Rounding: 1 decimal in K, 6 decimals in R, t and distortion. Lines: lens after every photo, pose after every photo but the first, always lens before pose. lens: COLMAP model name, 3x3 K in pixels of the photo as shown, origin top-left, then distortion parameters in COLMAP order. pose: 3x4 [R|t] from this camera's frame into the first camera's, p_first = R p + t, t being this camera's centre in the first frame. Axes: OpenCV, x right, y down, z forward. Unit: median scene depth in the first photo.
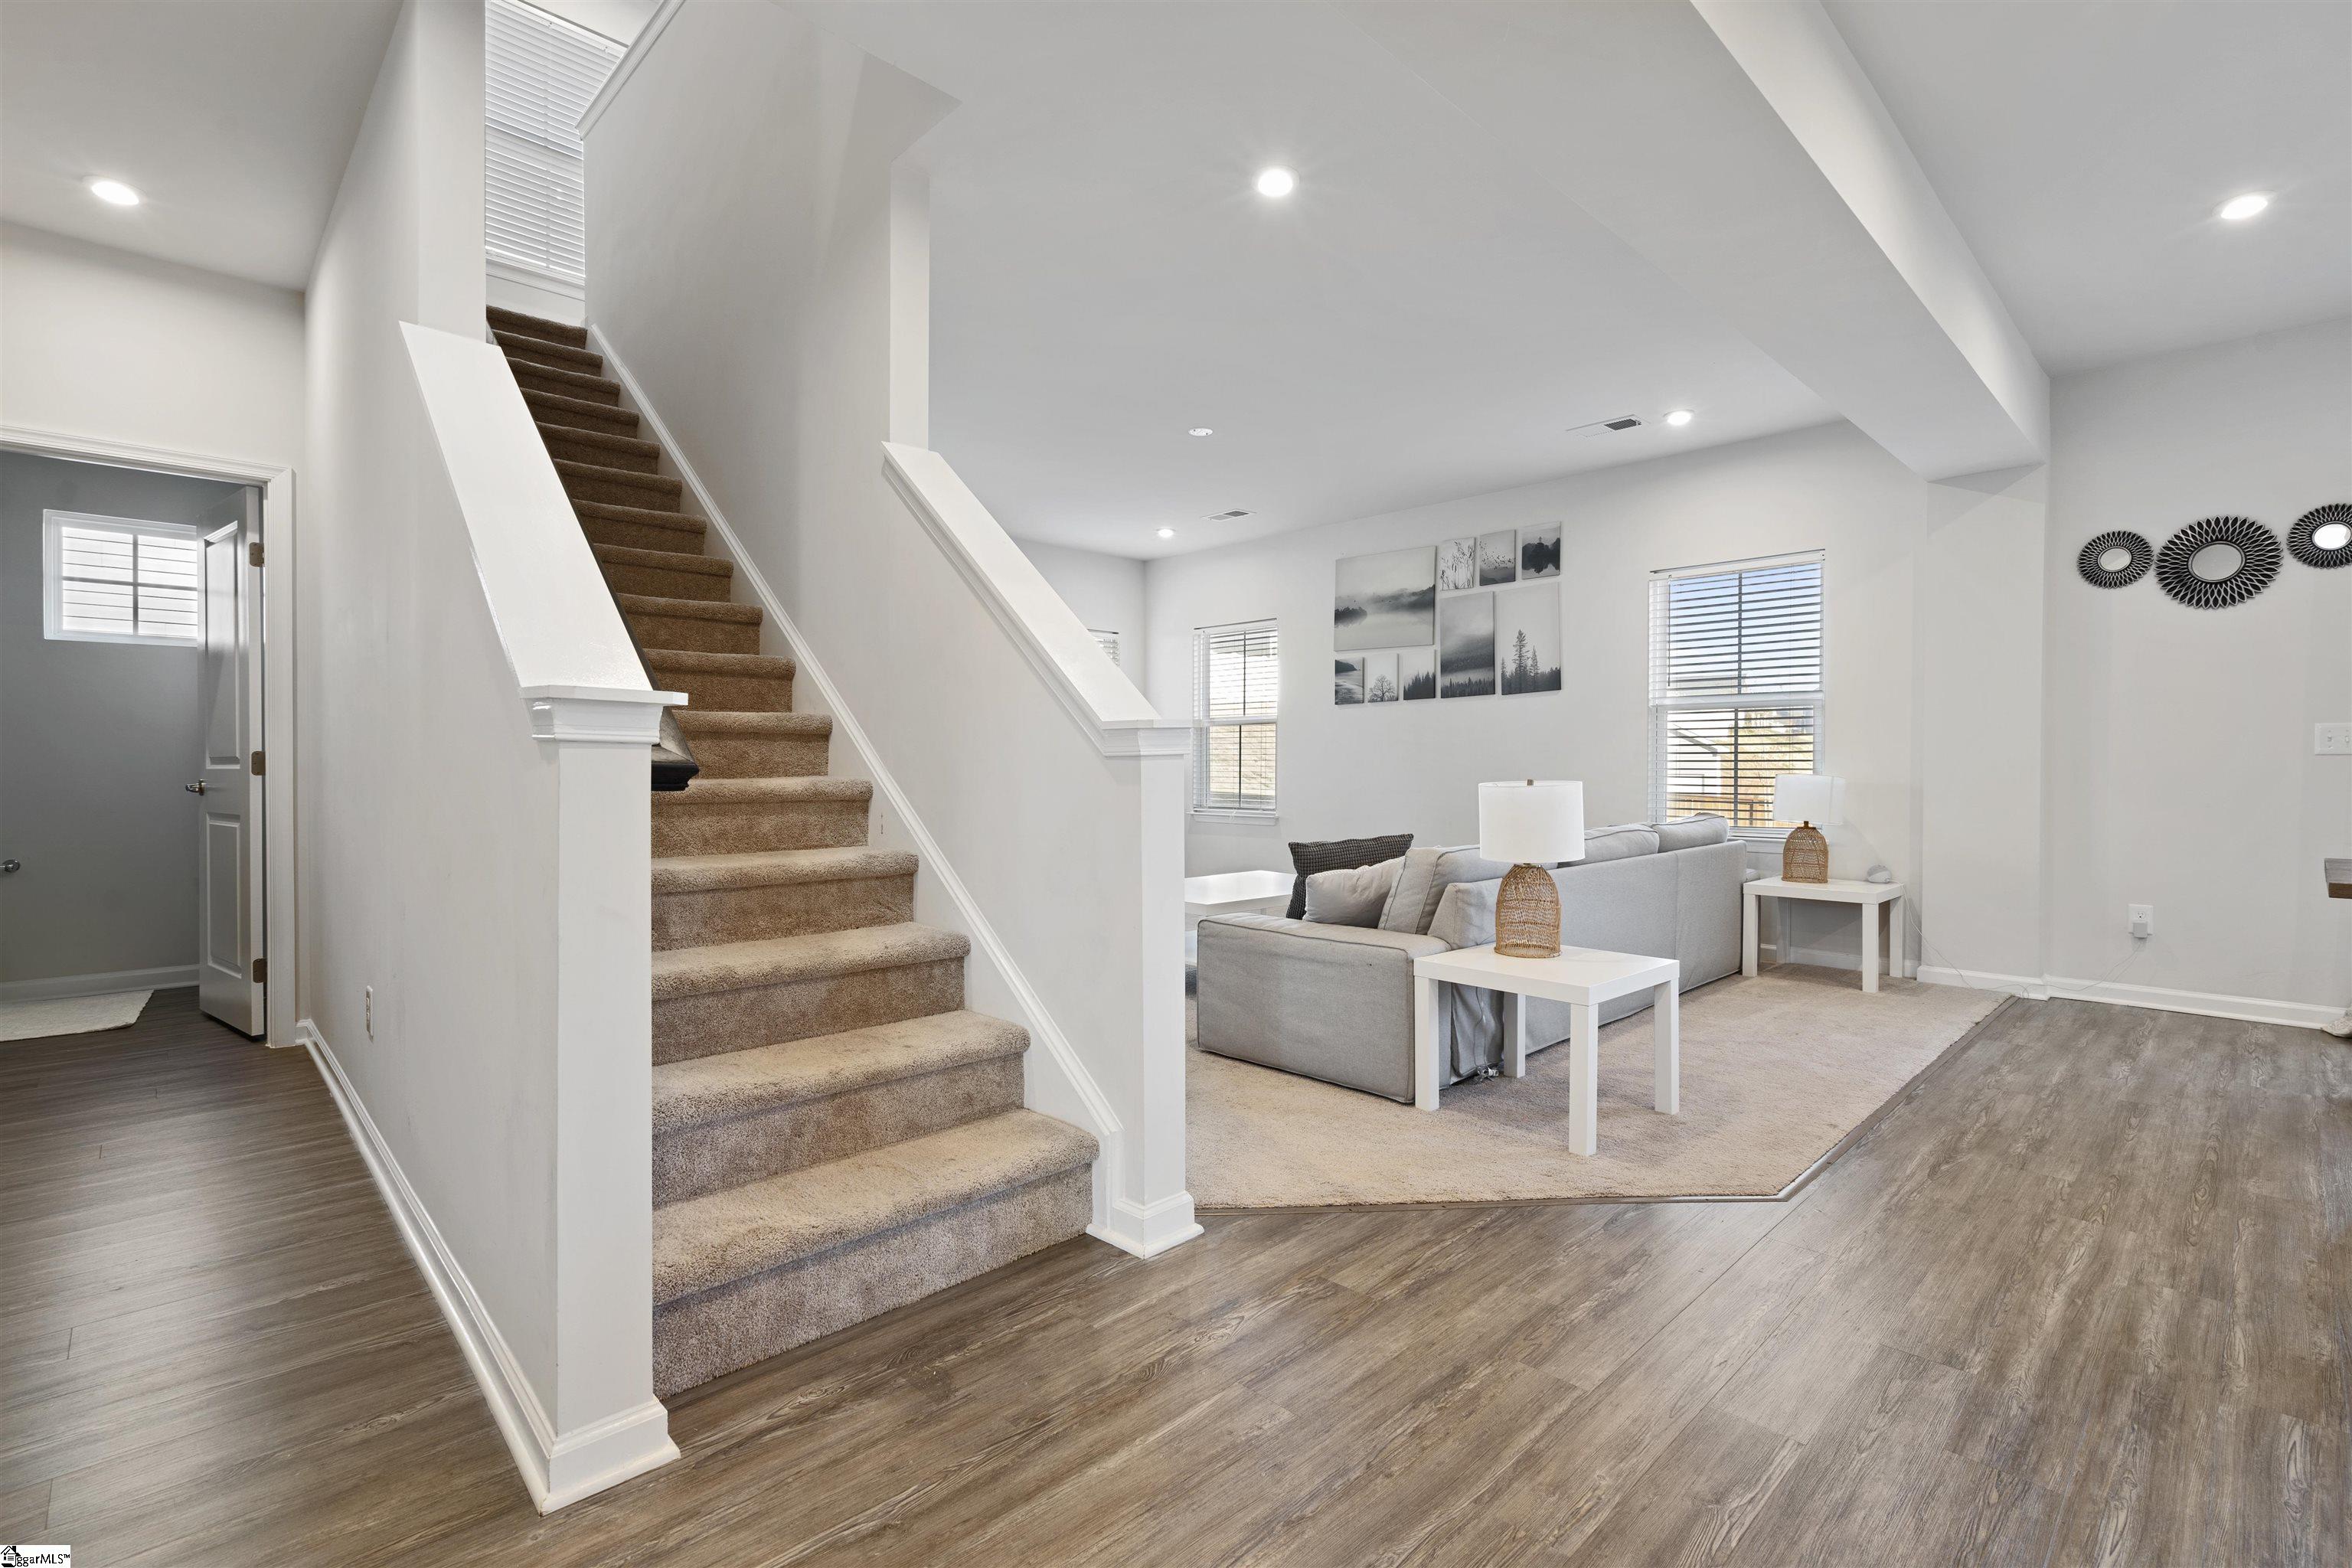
lens RADIAL K [[1068.4, 0, 1184.2], [0, 1068.4, 775.5], [0, 0, 1]] dist [-0.003083, 0.000677]
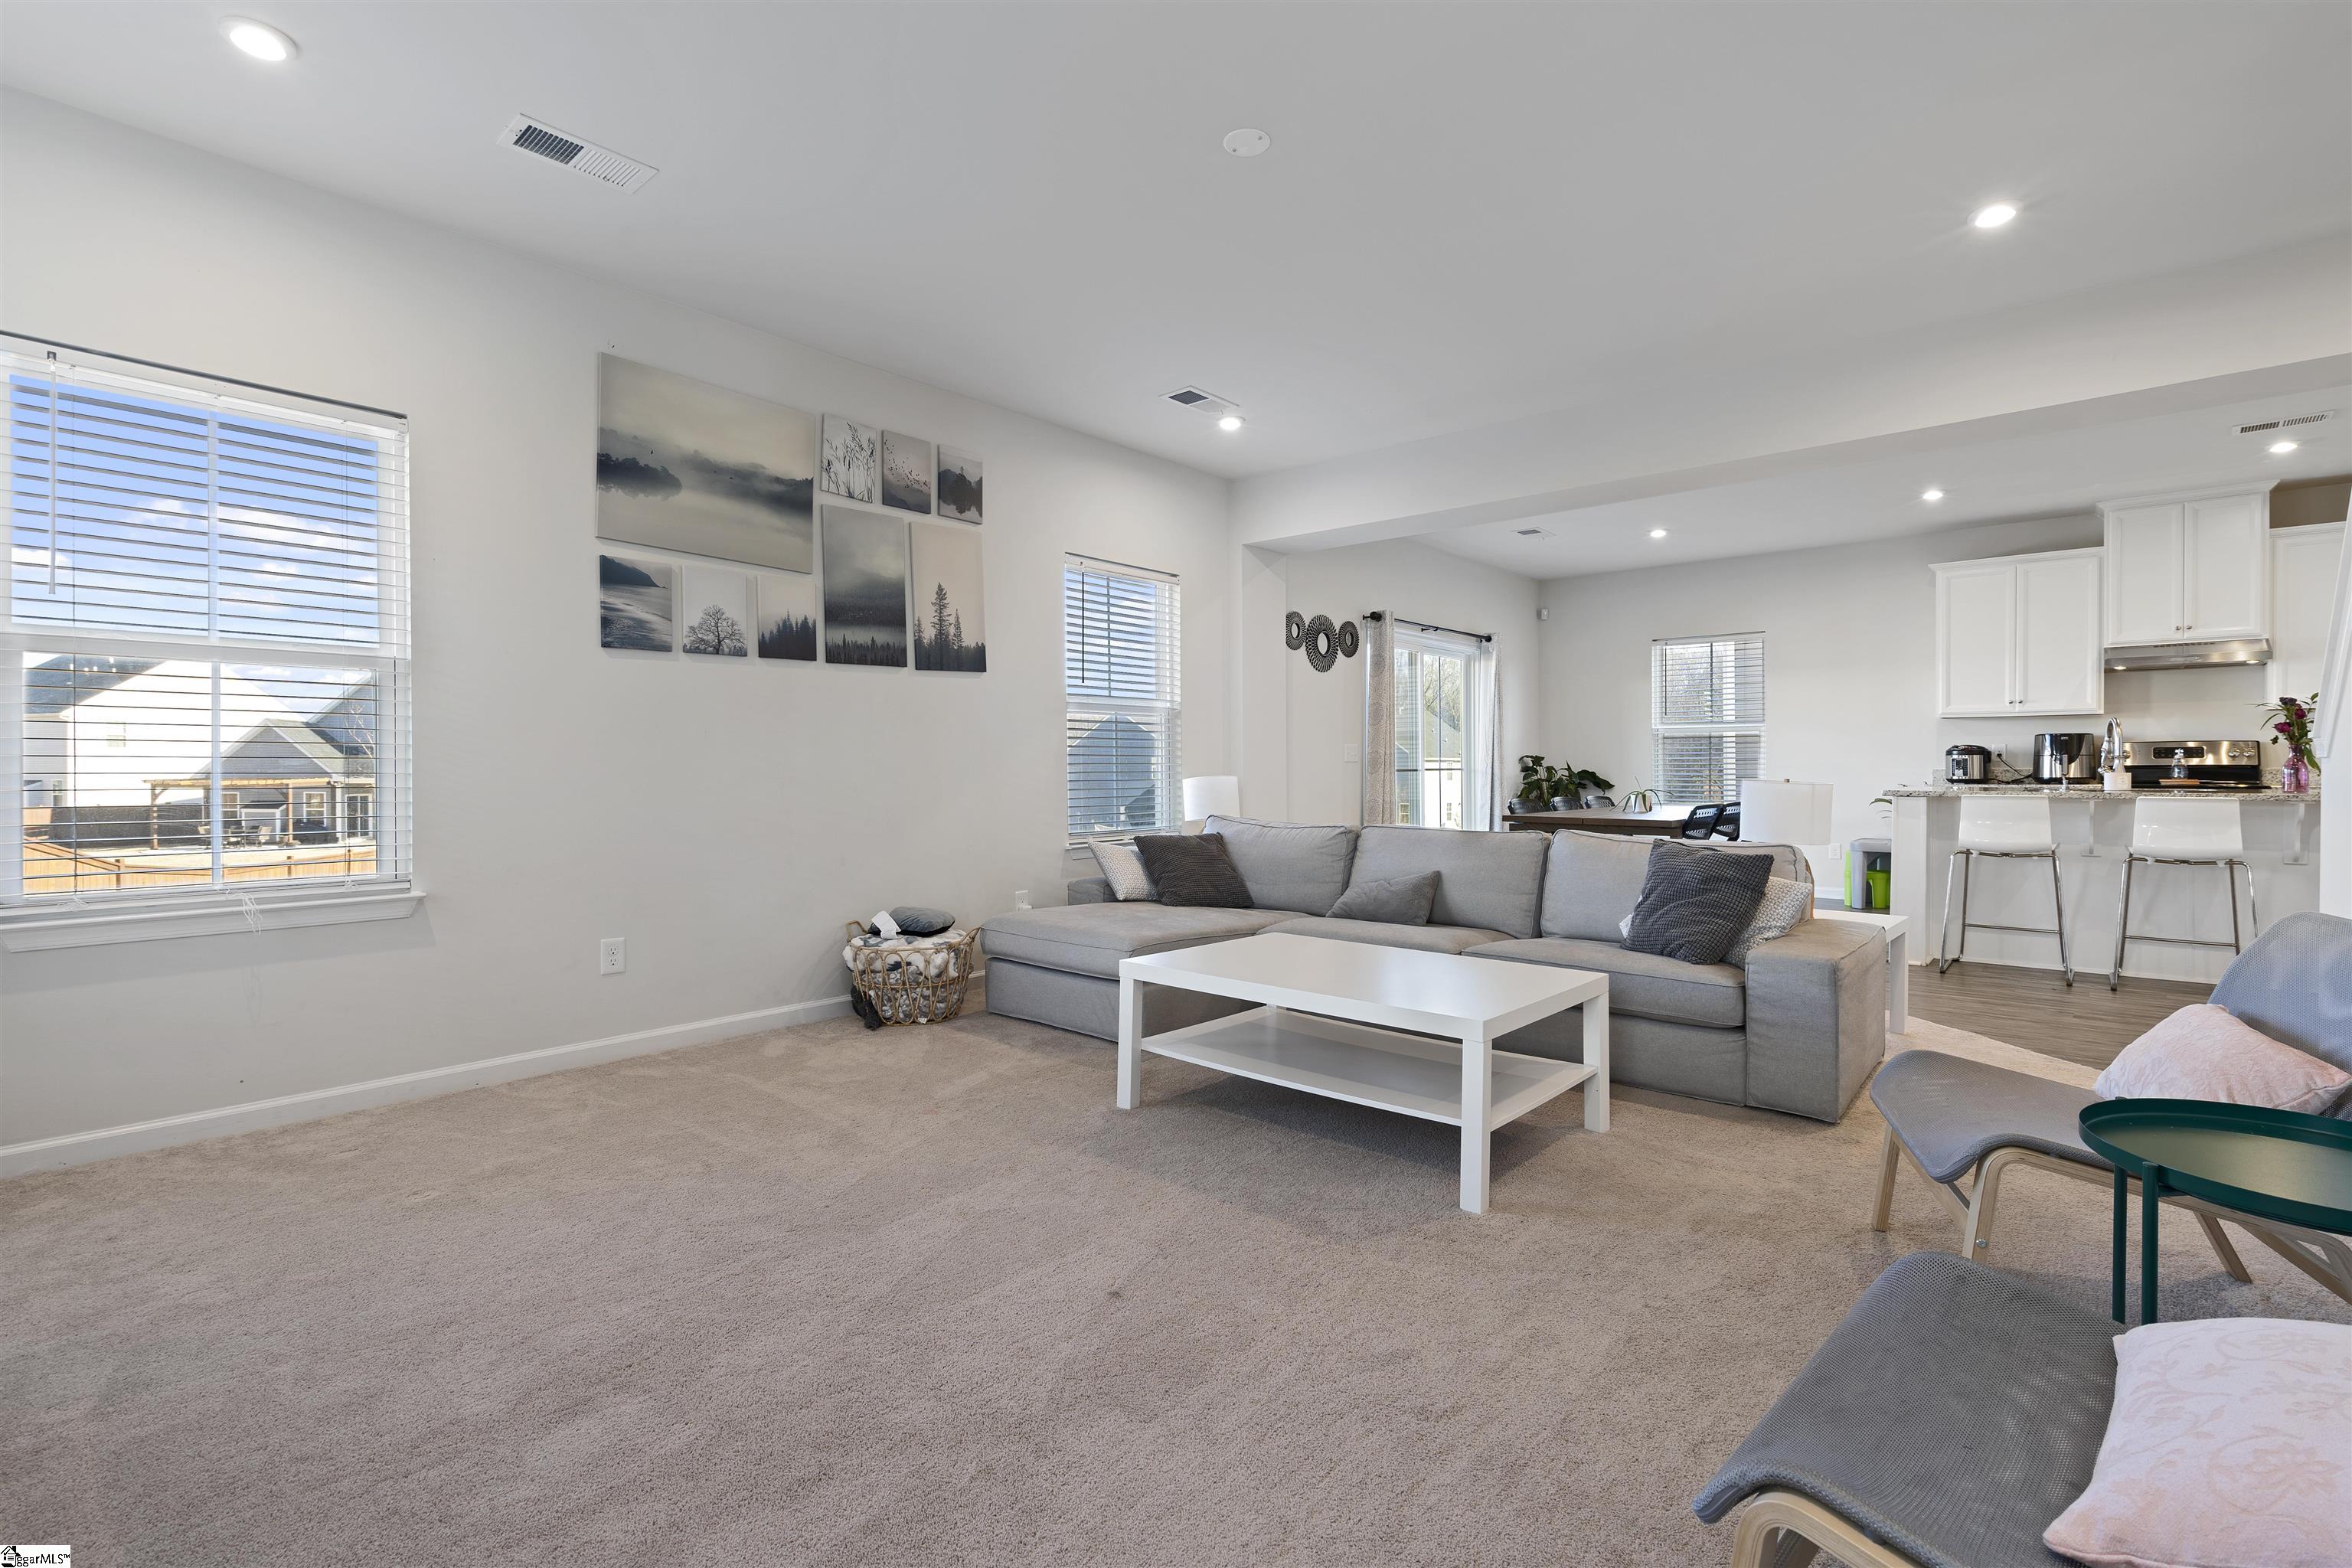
lens RADIAL K [[1068.4, 0, 1177.5], [0, 1068.4, 787.7], [0, 0, 1]] dist [-0.003083, 0.000677]
pose [[-0.076294, -0.017128, 0.996938, -0.421421], [0.012429, 0.999758, 0.018128, -0.007415], [-0.997008, 0.013774, -0.076063, 0.876396]]
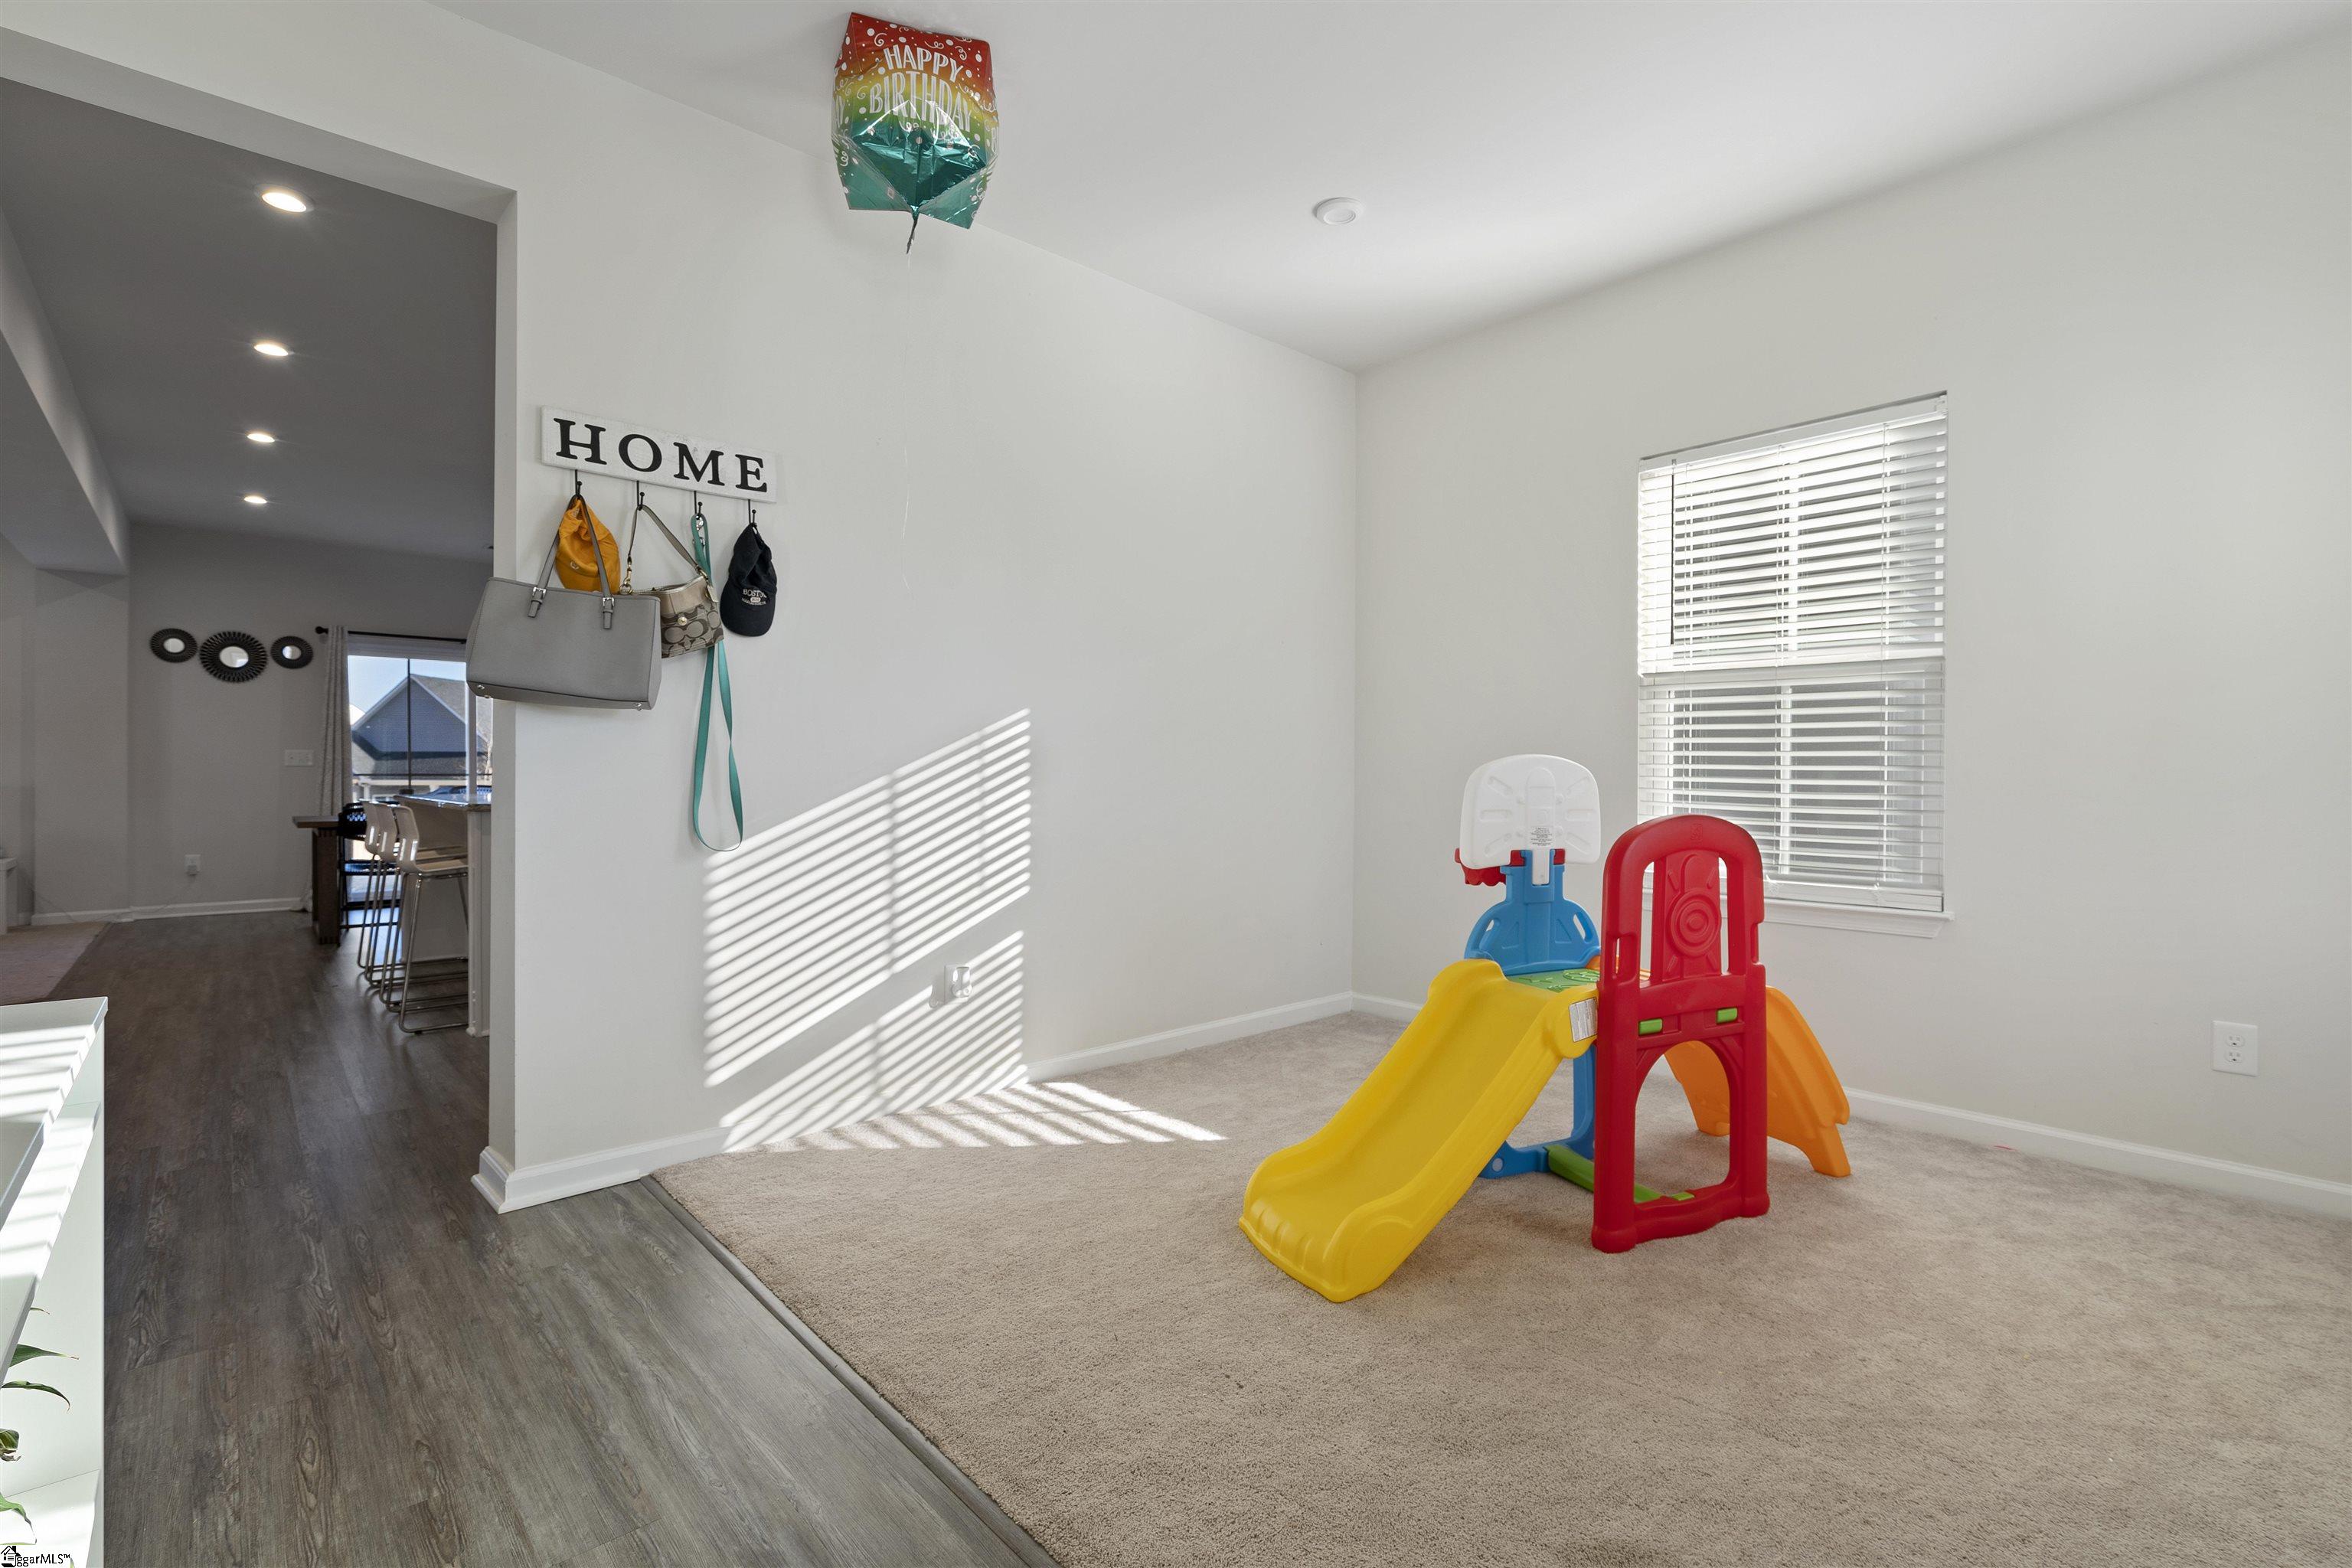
lens RADIAL K [[1068.4, 0, 1161.6], [0, 1068.4, 769.1], [0, 0, 1]] dist [-0.003083, 0.000677]
pose [[0.053708, -0.003084, 0.998552, -0.460693], [0.004421, 0.999986, 0.002851, -0.007857], [-0.998547, 0.004261, 0.053721, -0.406053]]
